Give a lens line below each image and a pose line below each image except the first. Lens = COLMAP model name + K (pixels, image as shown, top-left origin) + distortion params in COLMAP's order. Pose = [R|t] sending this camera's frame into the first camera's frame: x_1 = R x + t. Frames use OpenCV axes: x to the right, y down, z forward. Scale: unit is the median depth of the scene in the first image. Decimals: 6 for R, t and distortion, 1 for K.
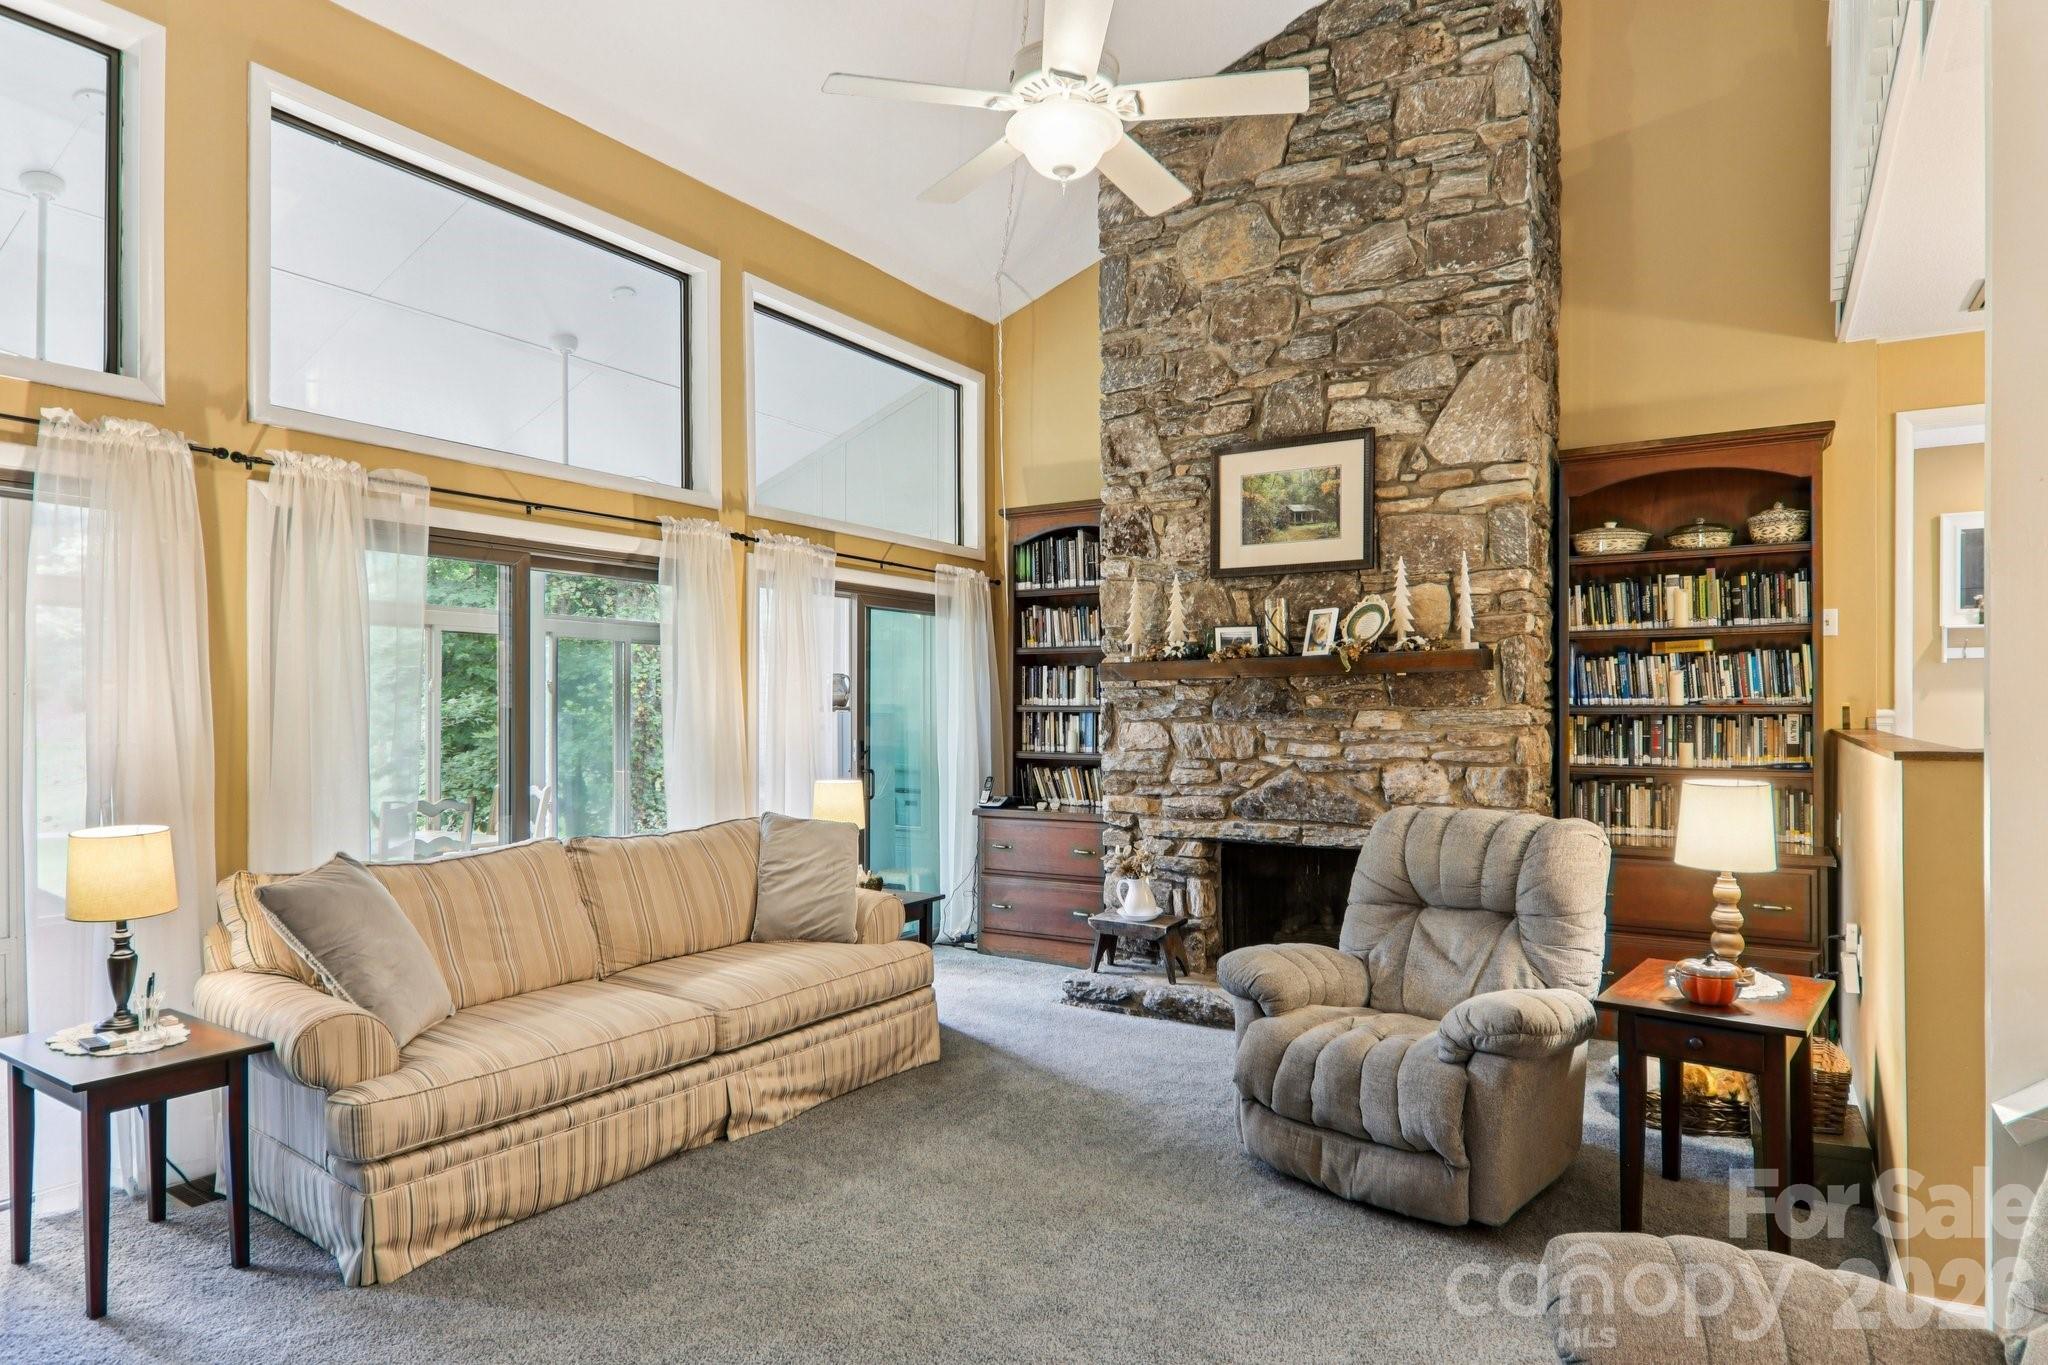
lens RADIAL K [[1169.6, 0, 985.4], [0, 1169.6, 721.9], [0, 0, 1]] dist [0.001081, -0.012773]
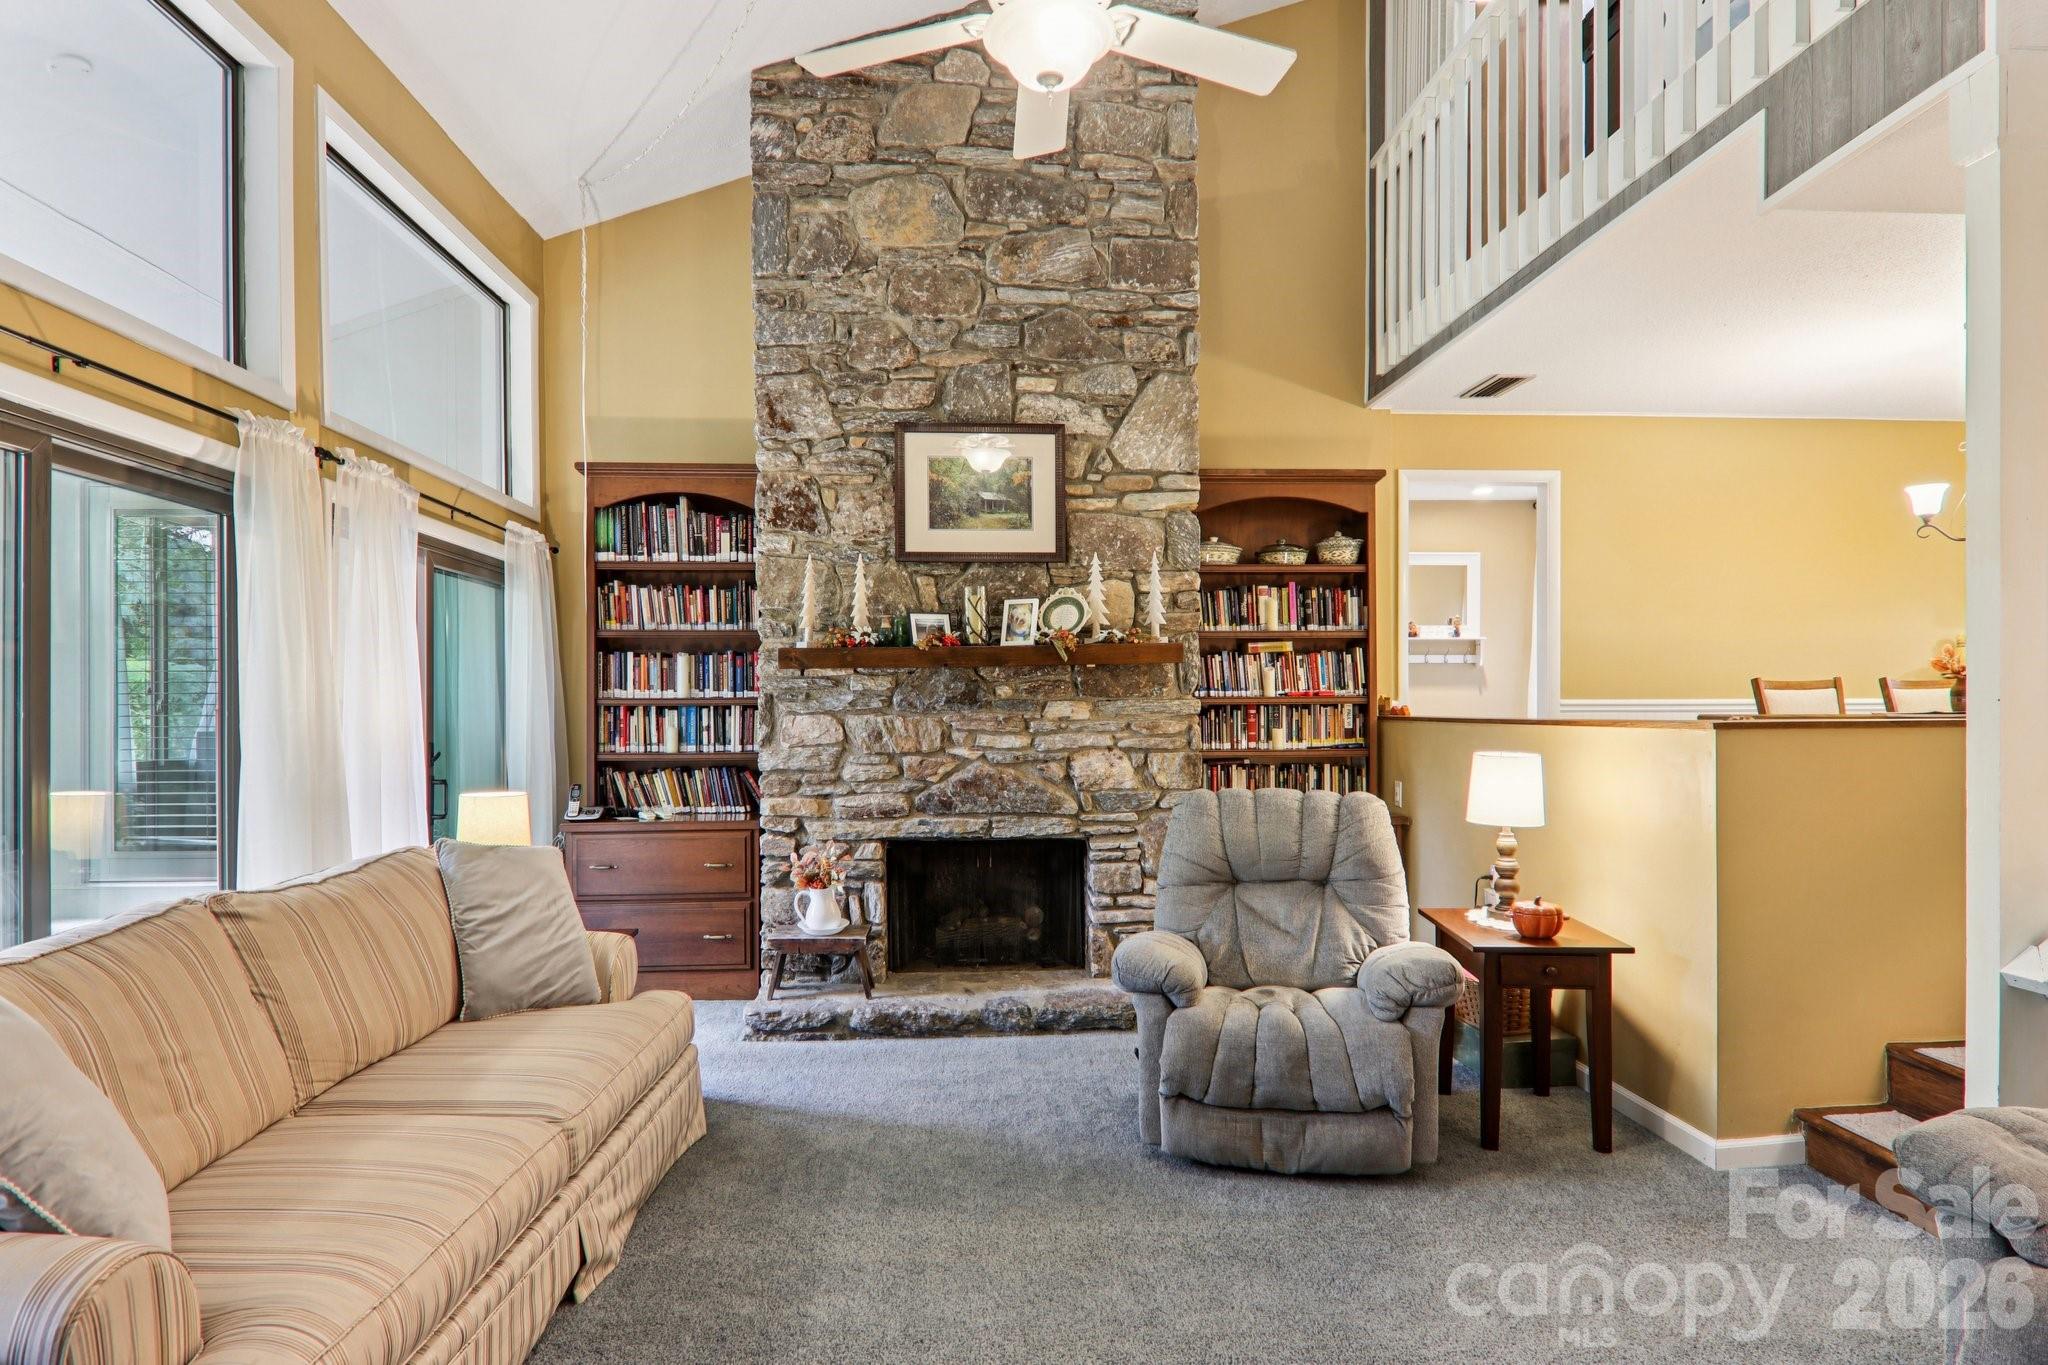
lens RADIAL K [[1169.6, 0, 1012.9], [0, 1169.6, 713.2], [0, 0, 1]] dist [0.001081, -0.012773]
pose [[0.809144, -0.004359, 0.587595, -0.303395], [0.010586, 0.999918, -0.007160, 0.007838], [-0.587516, 0.012013, 0.809124, 0.197523]]
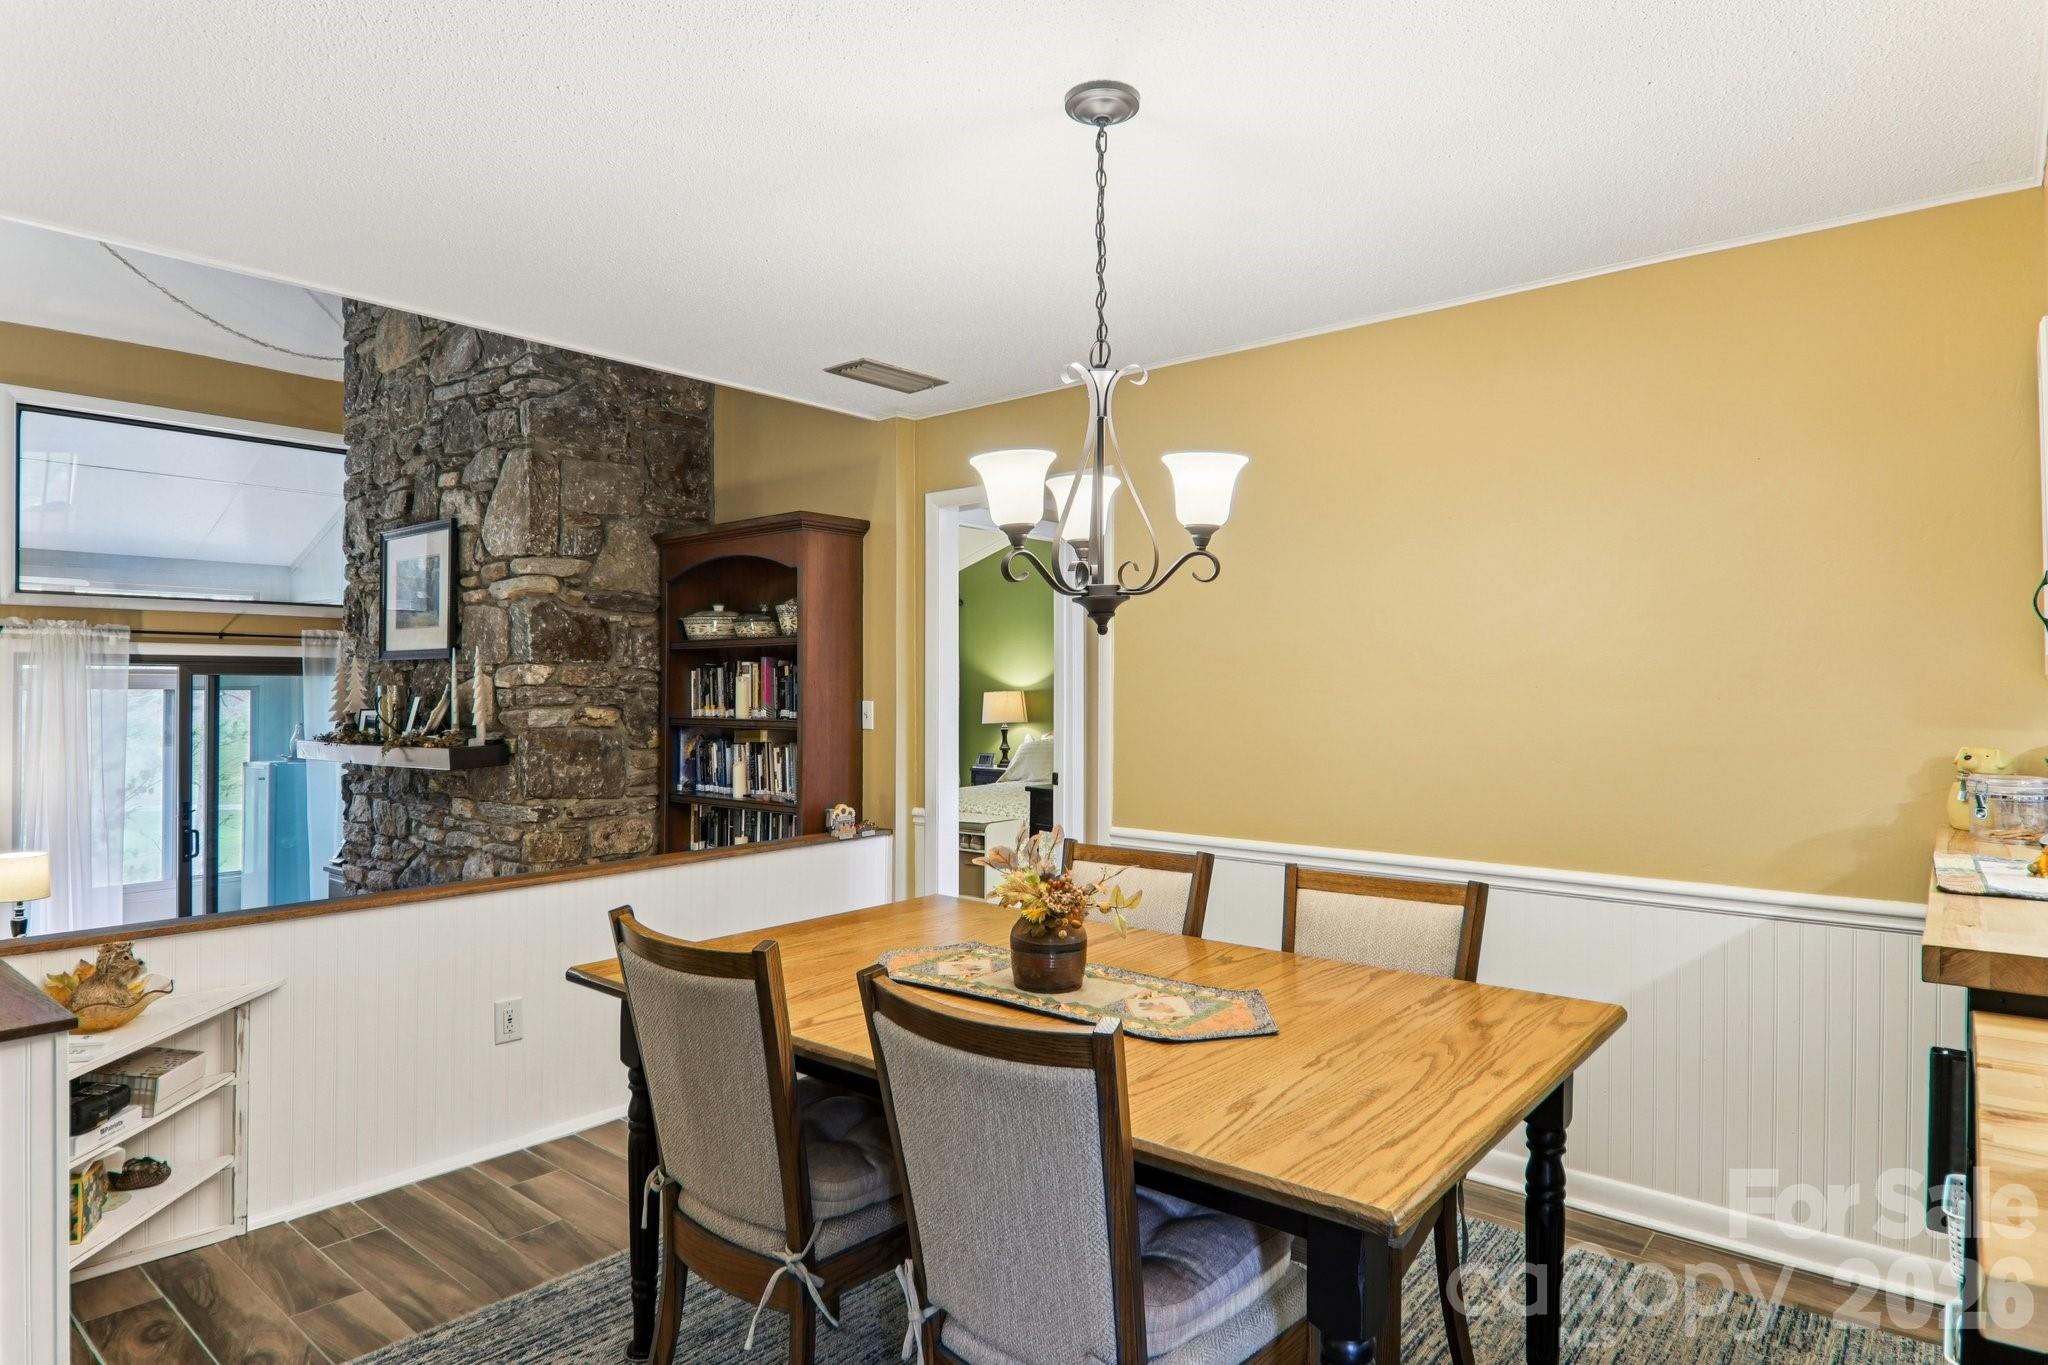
lens RADIAL K [[1169.6, 0, 1009.7], [0, 1169.6, 674.3], [0, 0, 1]] dist [0.001081, -0.012773]
pose [[0.989435, -0.003841, -0.144923, 0.939021], [0.001577, 0.999875, -0.015732, -0.098953], [0.144966, 0.015337, 0.989318, 0.072237]]
